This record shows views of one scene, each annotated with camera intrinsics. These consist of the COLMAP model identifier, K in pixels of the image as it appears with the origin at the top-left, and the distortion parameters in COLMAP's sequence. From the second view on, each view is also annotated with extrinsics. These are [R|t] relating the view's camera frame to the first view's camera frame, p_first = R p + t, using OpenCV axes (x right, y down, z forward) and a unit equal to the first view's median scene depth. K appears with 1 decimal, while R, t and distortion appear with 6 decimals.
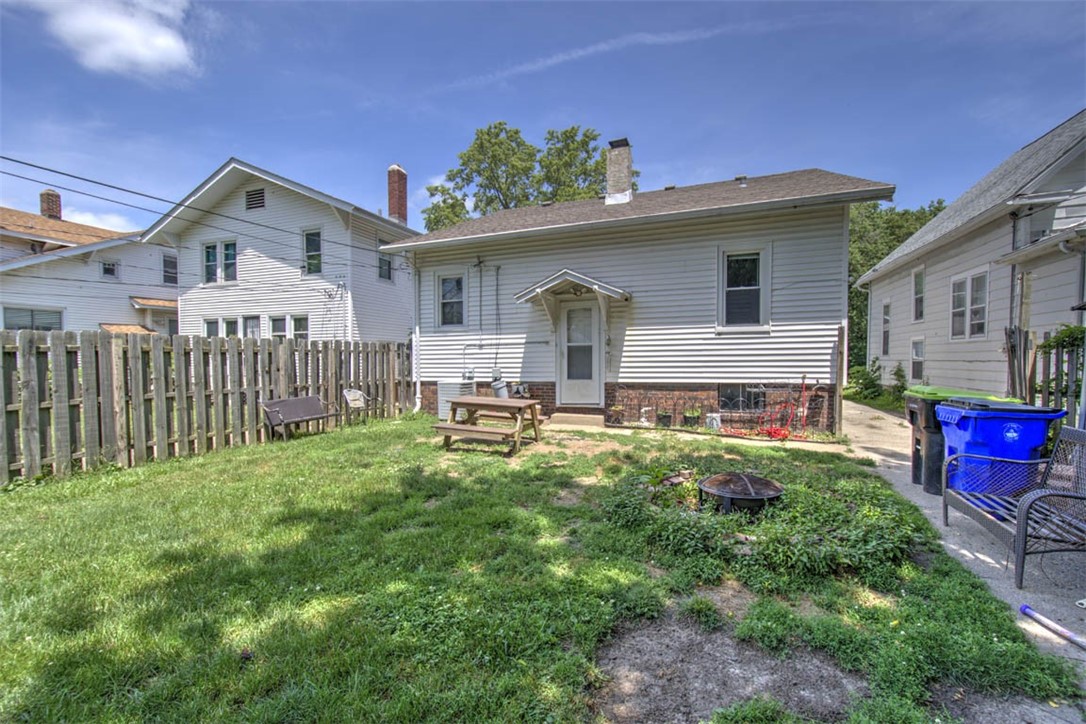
lens RADIAL K [[482.4, 0, 534.0], [0, 482.4, 358.7], [0, 0, 1]] dist [0.007908, 0.002091]
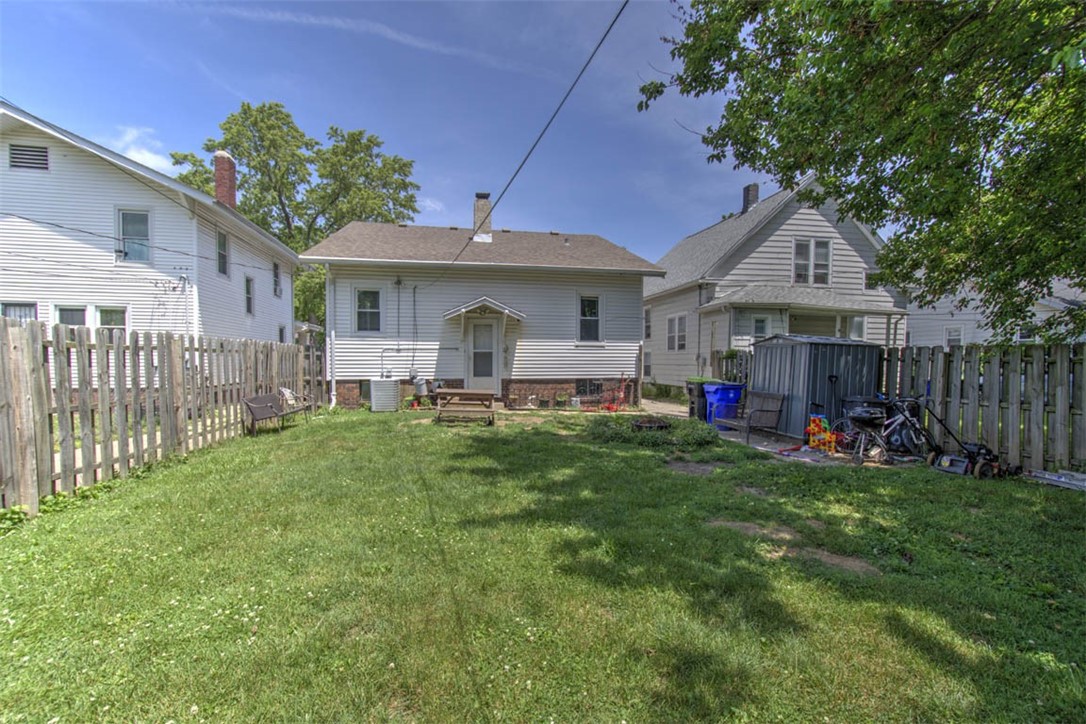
lens RADIAL K [[482.4, 0, 549.0], [0, 482.4, 363.2], [0, 0, 1]] dist [0.007908, 0.002091]
pose [[0.847119, 0.010261, 0.531304, -0.449378], [-0.011486, 0.999934, -0.000998, 0.003703], [-0.531279, -0.005257, 0.847180, -0.234826]]
